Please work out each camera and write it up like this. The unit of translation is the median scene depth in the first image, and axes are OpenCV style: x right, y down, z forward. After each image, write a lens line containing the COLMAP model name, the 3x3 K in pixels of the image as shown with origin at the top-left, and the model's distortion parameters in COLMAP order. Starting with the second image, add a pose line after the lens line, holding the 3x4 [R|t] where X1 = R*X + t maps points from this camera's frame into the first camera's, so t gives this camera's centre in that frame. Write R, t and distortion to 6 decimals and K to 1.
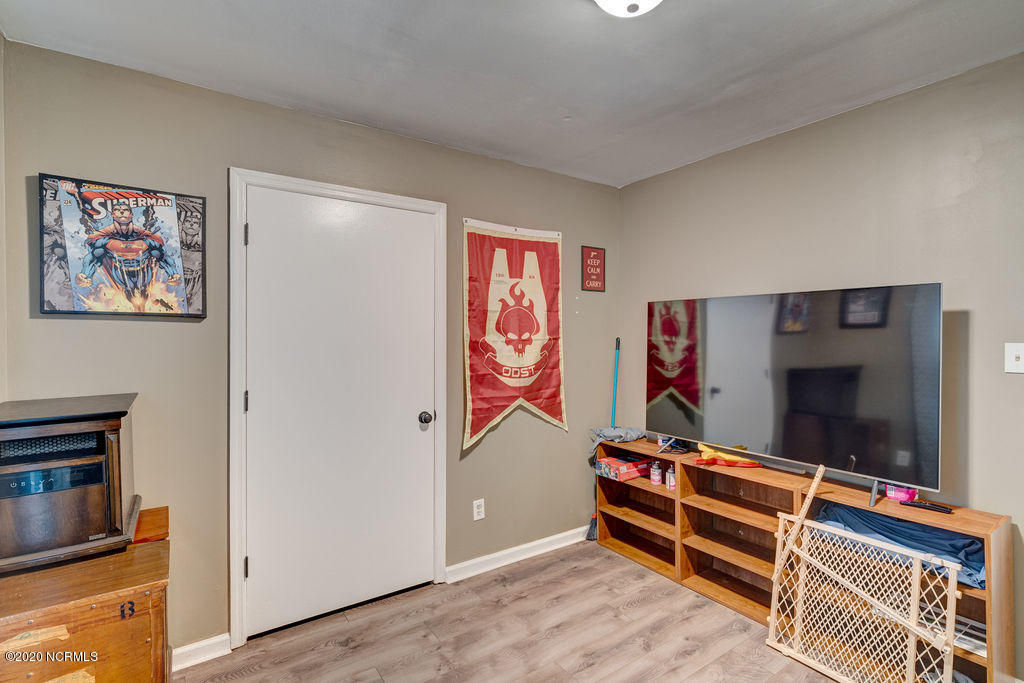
lens RADIAL K [[470.3, 0, 520.4], [0, 470.3, 340.4], [0, 0, 1]] dist [-0.004460, 0.001431]
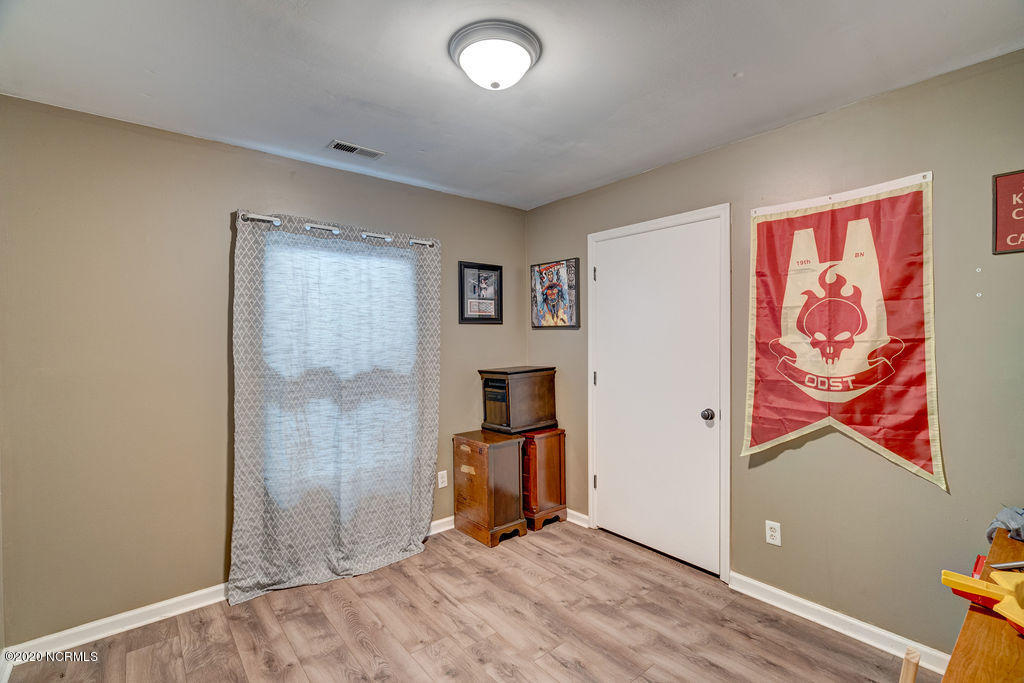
lens RADIAL K [[470.3, 0, 522.9], [0, 470.3, 339.3], [0, 0, 1]] dist [-0.004460, 0.001431]
pose [[0.105291, 0.007770, -0.994411, 0.741705], [0.001952, 0.999966, 0.008020, -0.012413], [0.994440, -0.002785, 0.105272, 0.442494]]
